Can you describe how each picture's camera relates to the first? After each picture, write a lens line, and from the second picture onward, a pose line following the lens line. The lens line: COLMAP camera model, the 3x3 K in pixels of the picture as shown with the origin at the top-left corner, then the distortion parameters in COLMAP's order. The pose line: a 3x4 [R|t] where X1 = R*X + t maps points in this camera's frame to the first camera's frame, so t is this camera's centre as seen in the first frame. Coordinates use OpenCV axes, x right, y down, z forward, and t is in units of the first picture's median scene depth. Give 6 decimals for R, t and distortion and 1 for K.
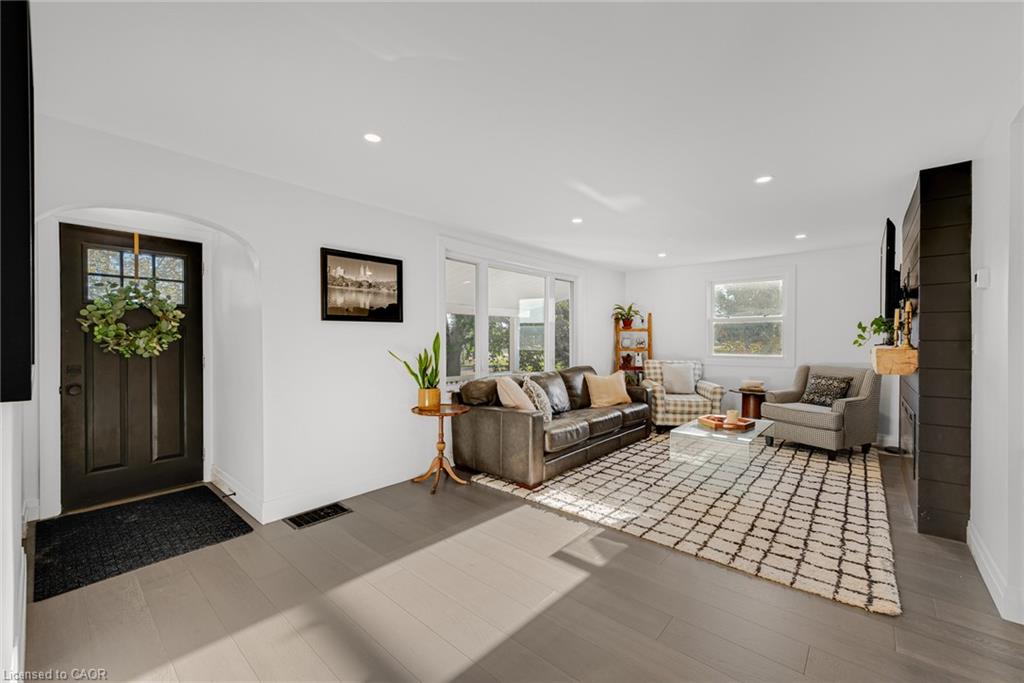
lens RADIAL K [[419.7, 0, 508.0], [0, 419.7, 342.8], [0, 0, 1]] dist [-0.000193, -0.000023]
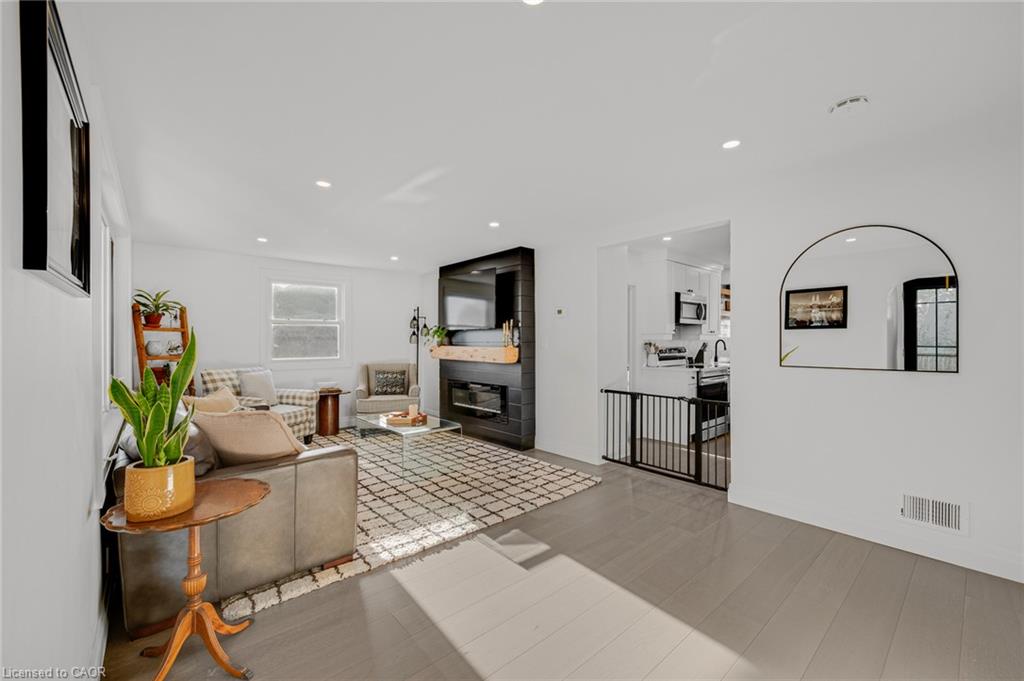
lens RADIAL K [[419.7, 0, 513.3], [0, 419.7, 340.1], [0, 0, 1]] dist [-0.000193, -0.000023]
pose [[0.109060, 0.002887, 0.994031, -0.628632], [0.012332, 0.999915, -0.004257, -0.005448], [-0.993959, 0.012723, 0.109015, 0.683479]]
